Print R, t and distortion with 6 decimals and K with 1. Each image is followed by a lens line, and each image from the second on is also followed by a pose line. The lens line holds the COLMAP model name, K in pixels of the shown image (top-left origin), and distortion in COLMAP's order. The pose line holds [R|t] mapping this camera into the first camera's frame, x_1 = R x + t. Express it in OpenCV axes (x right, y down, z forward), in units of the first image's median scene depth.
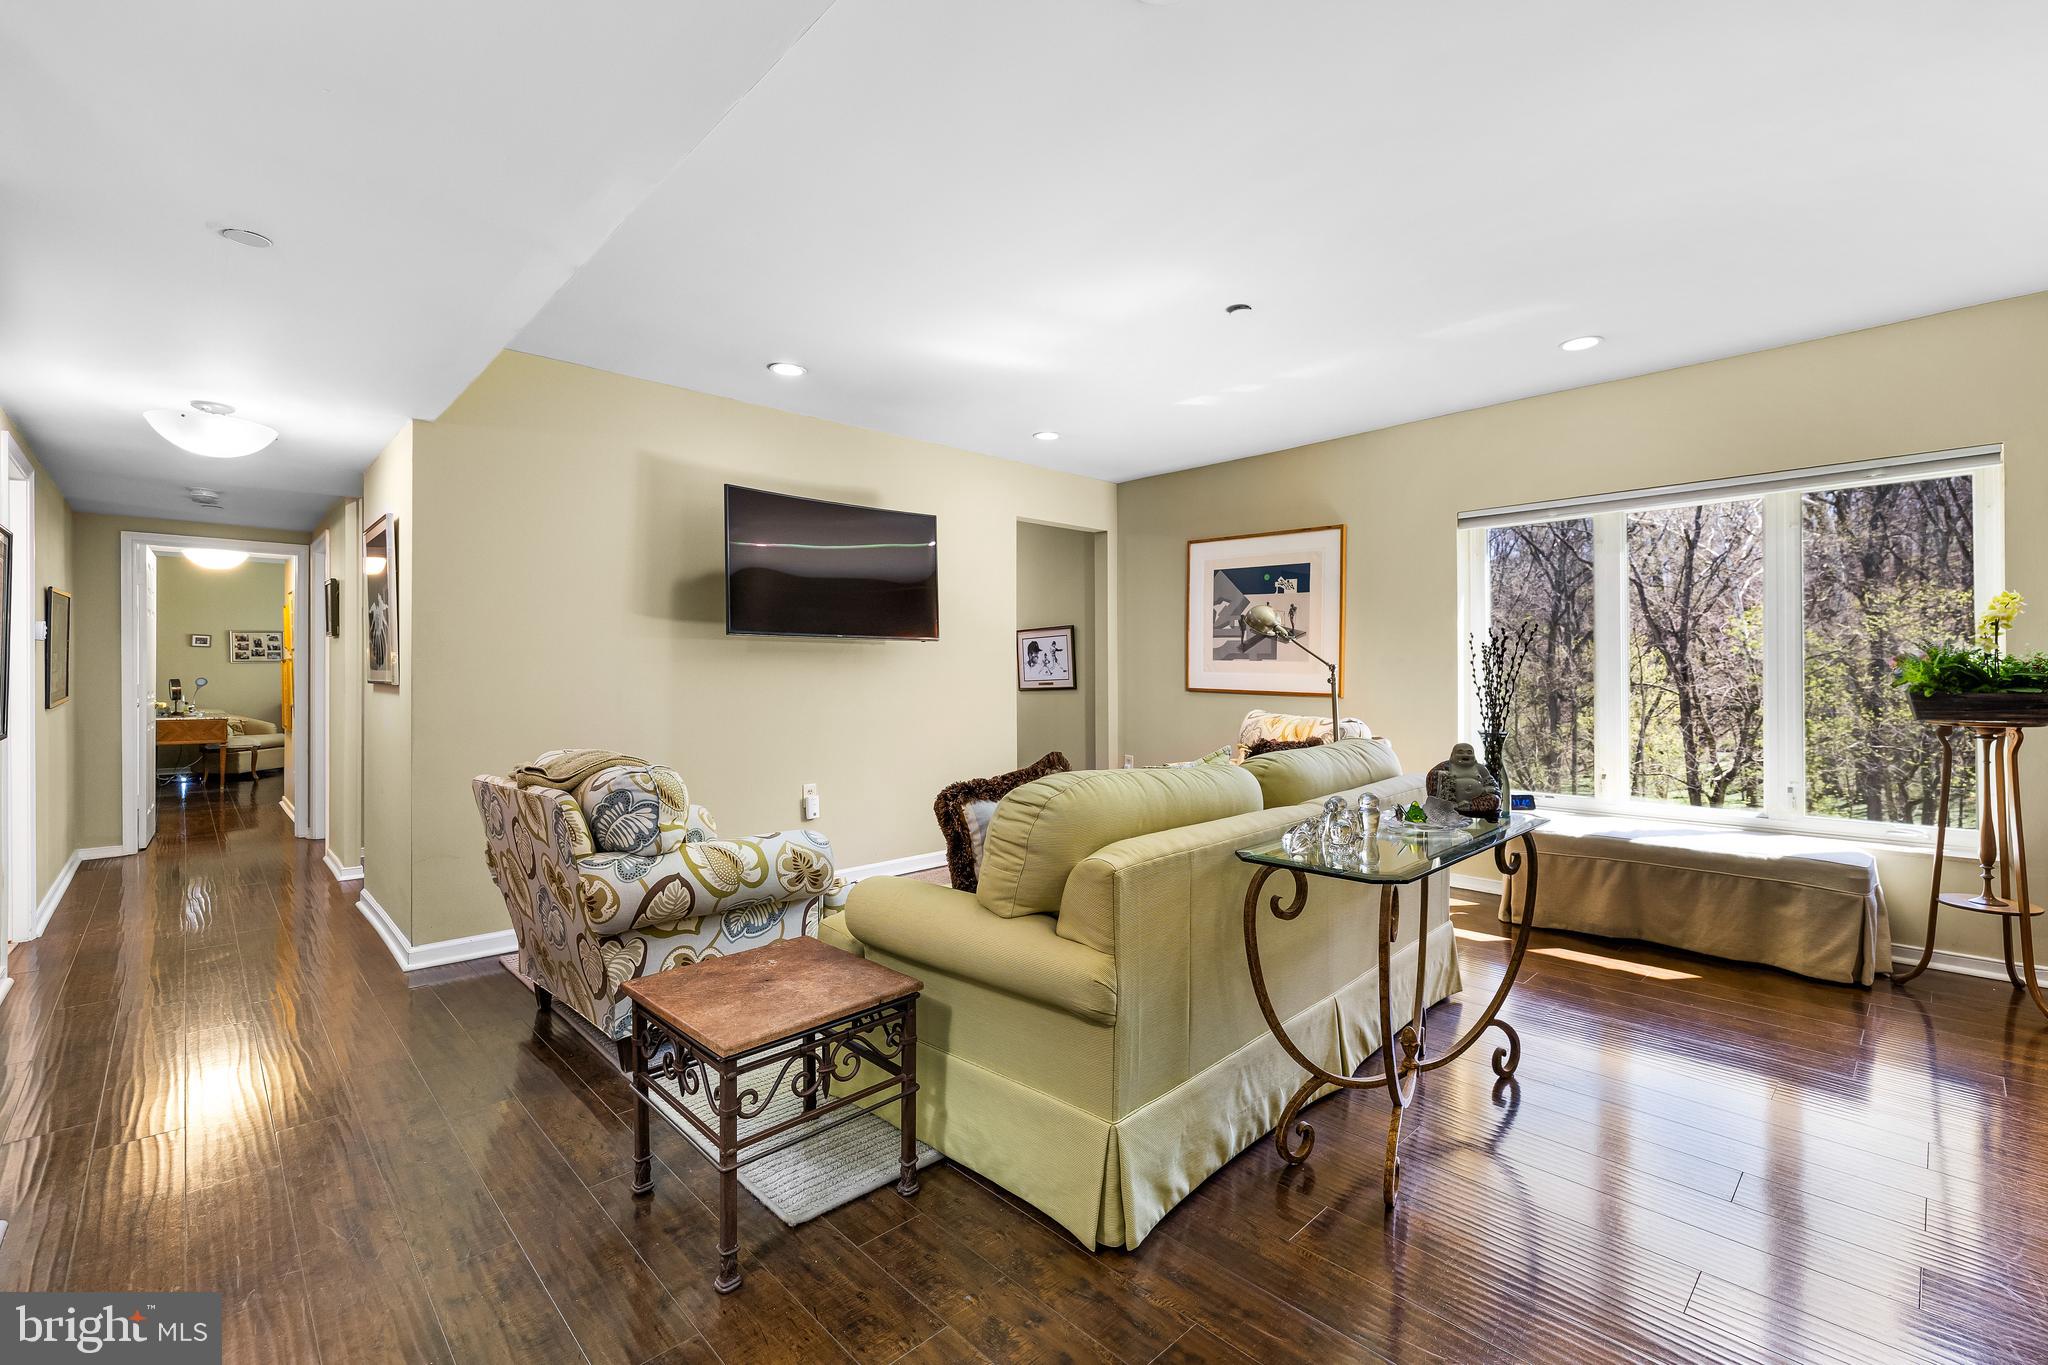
lens RADIAL K [[876.7, 0, 1026.3], [0, 876.7, 660.7], [0, 0, 1]] dist [0.000146, 0.001015]
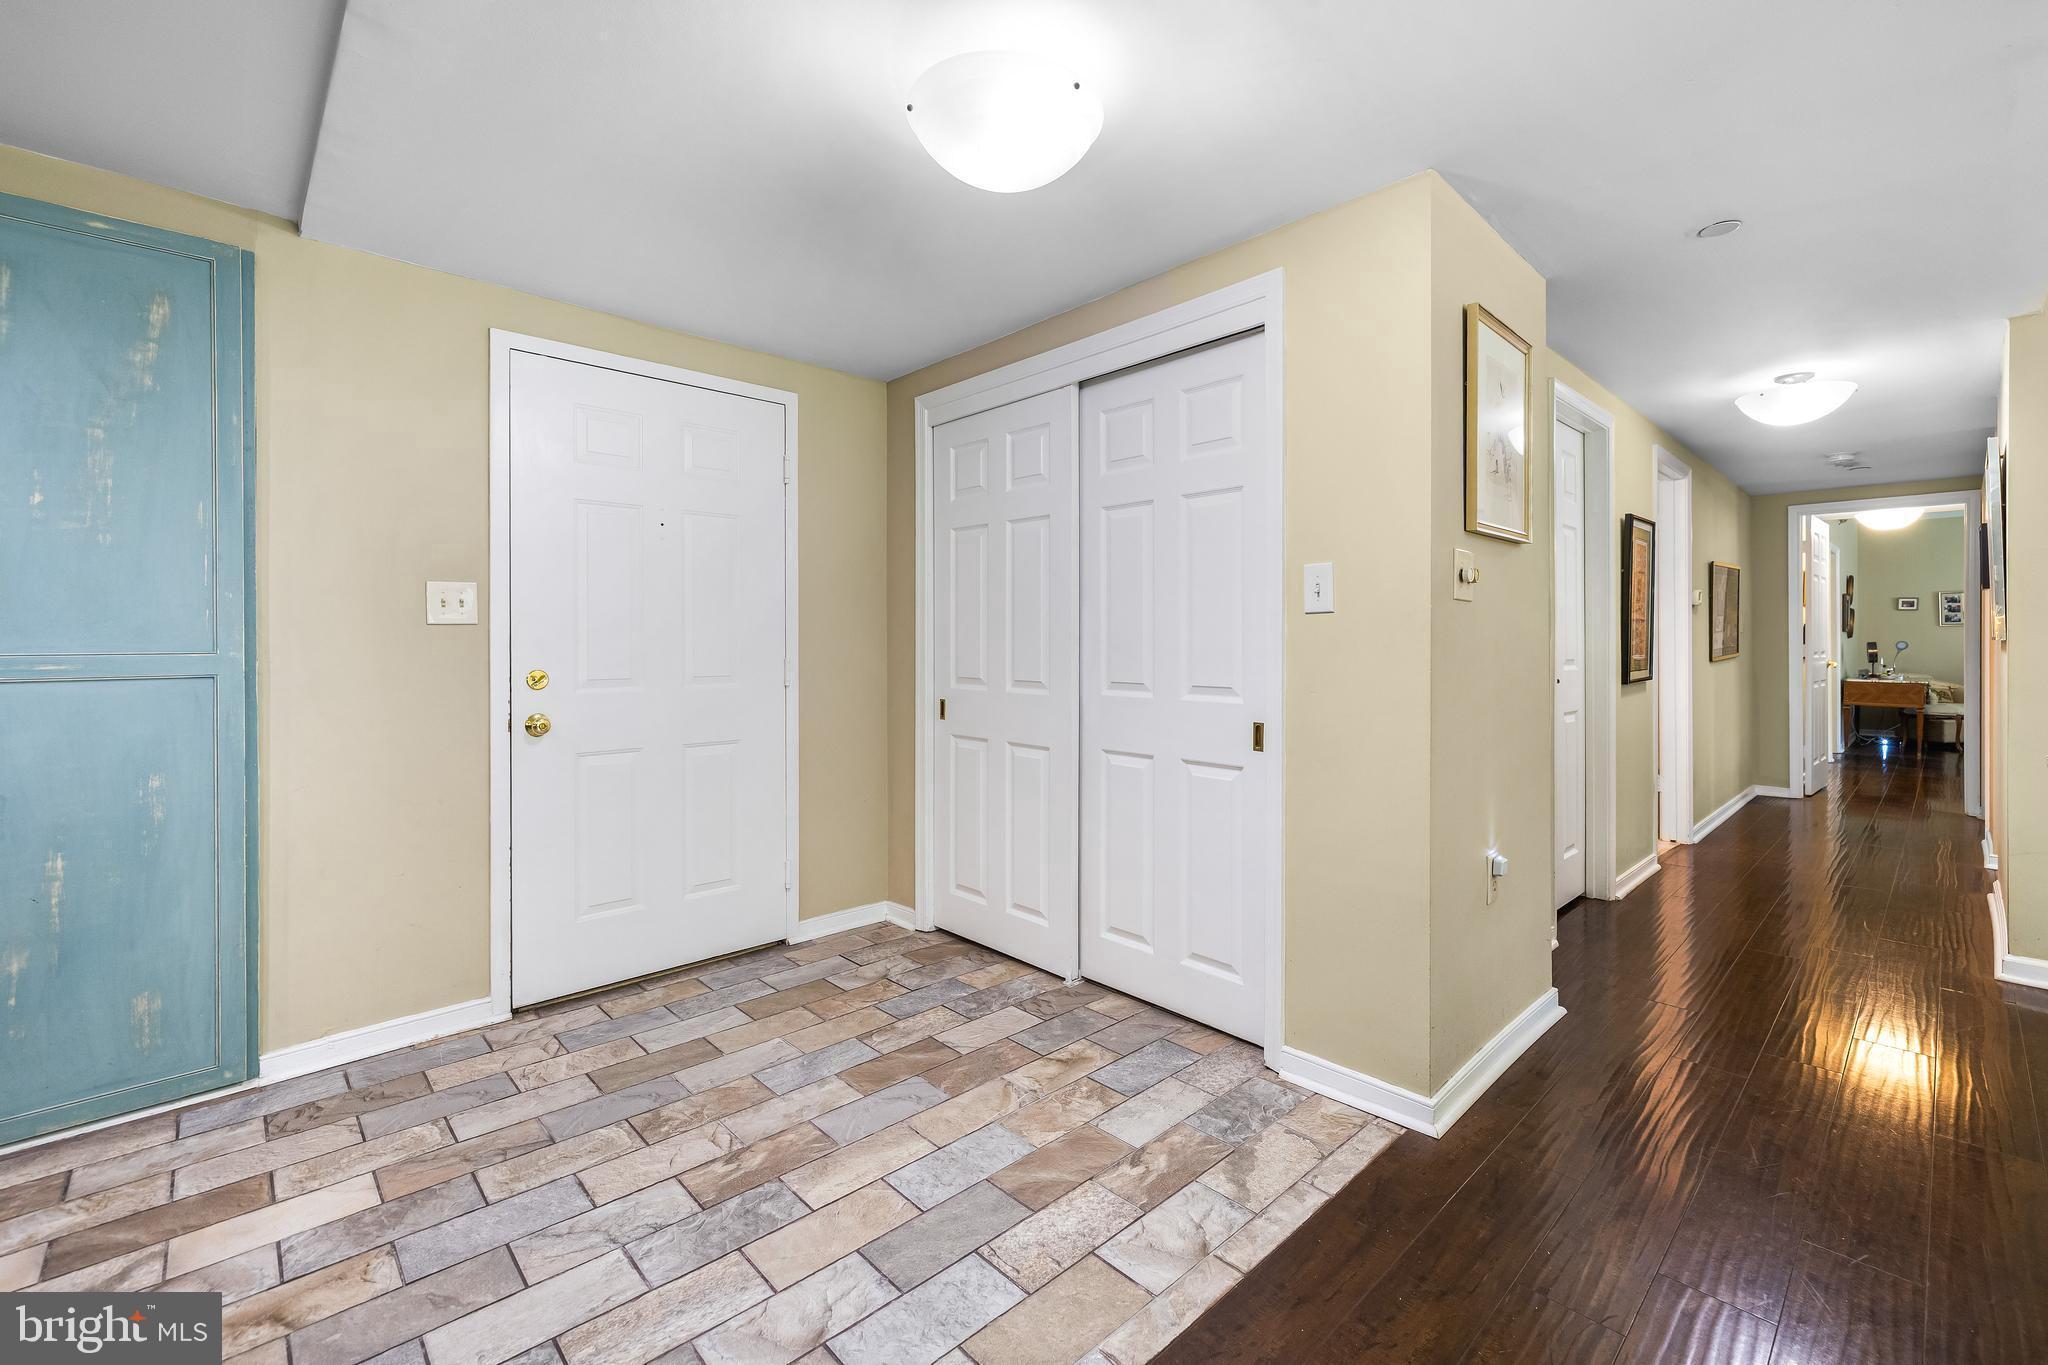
lens RADIAL K [[876.7, 0, 1032.6], [0, 876.7, 643.3], [0, 0, 1]] dist [0.000146, 0.001015]
pose [[-0.005069, 0.004261, -0.999978, 0.122193], [0.012662, 0.999911, 0.004196, 0.013292], [0.999907, -0.012641, -0.005122, 0.070727]]
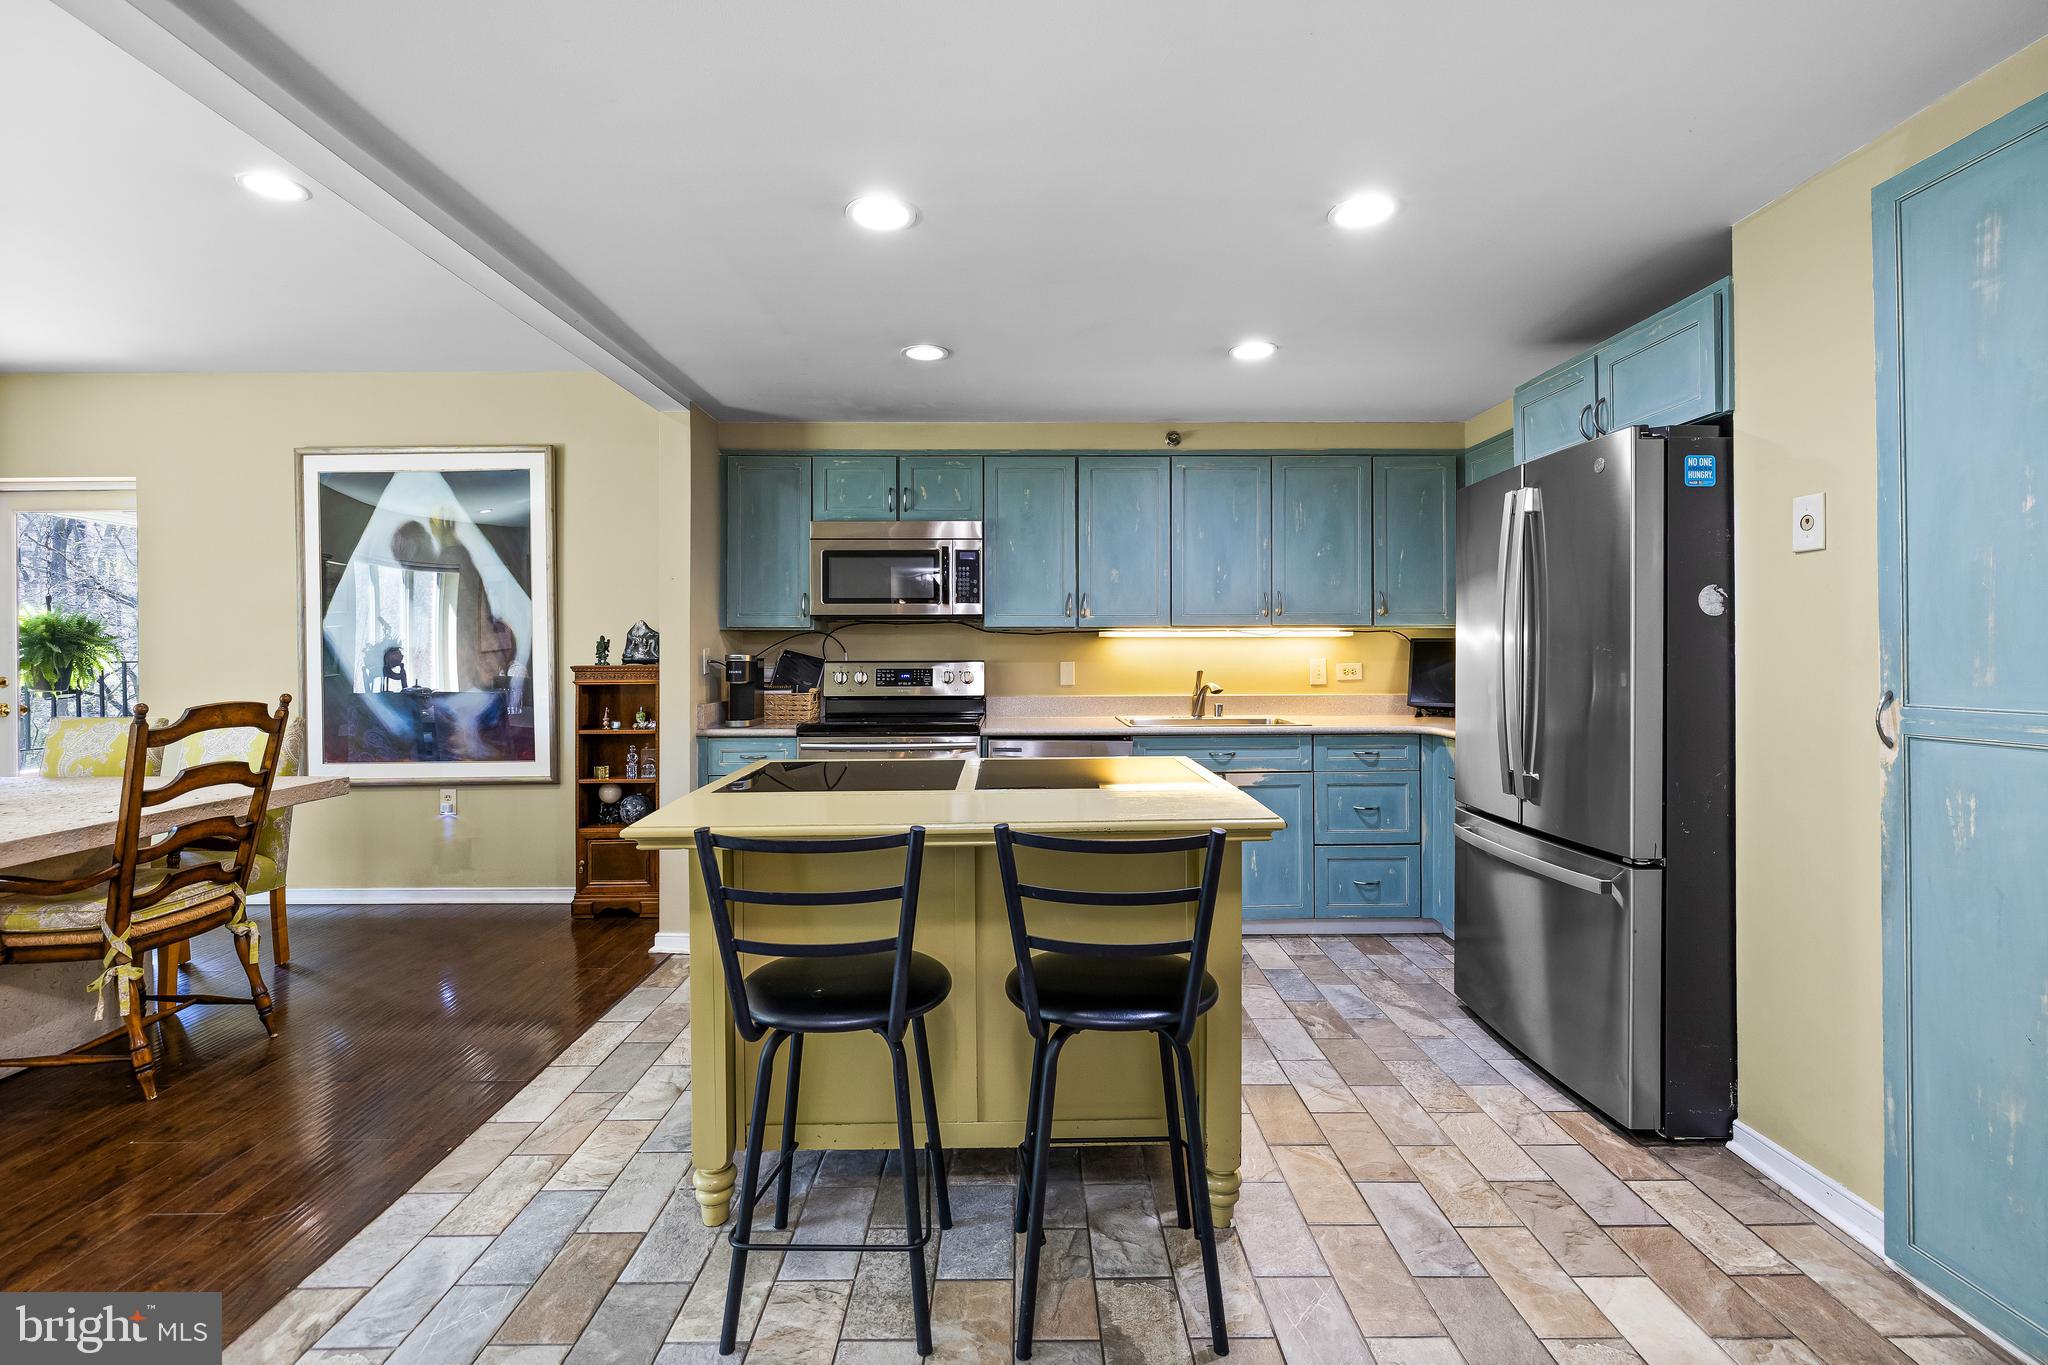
lens RADIAL K [[910.4, 0, 1028.5], [0, 910.4, 649.3], [0, 0, 1]] dist [-0.006068, 0.001750]
pose [[-0.731210, 0.009036, 0.682093, -0.318836], [-0.002003, 0.999880, -0.015394, -0.004947], [-0.682150, -0.012622, -0.731104, 0.073909]]
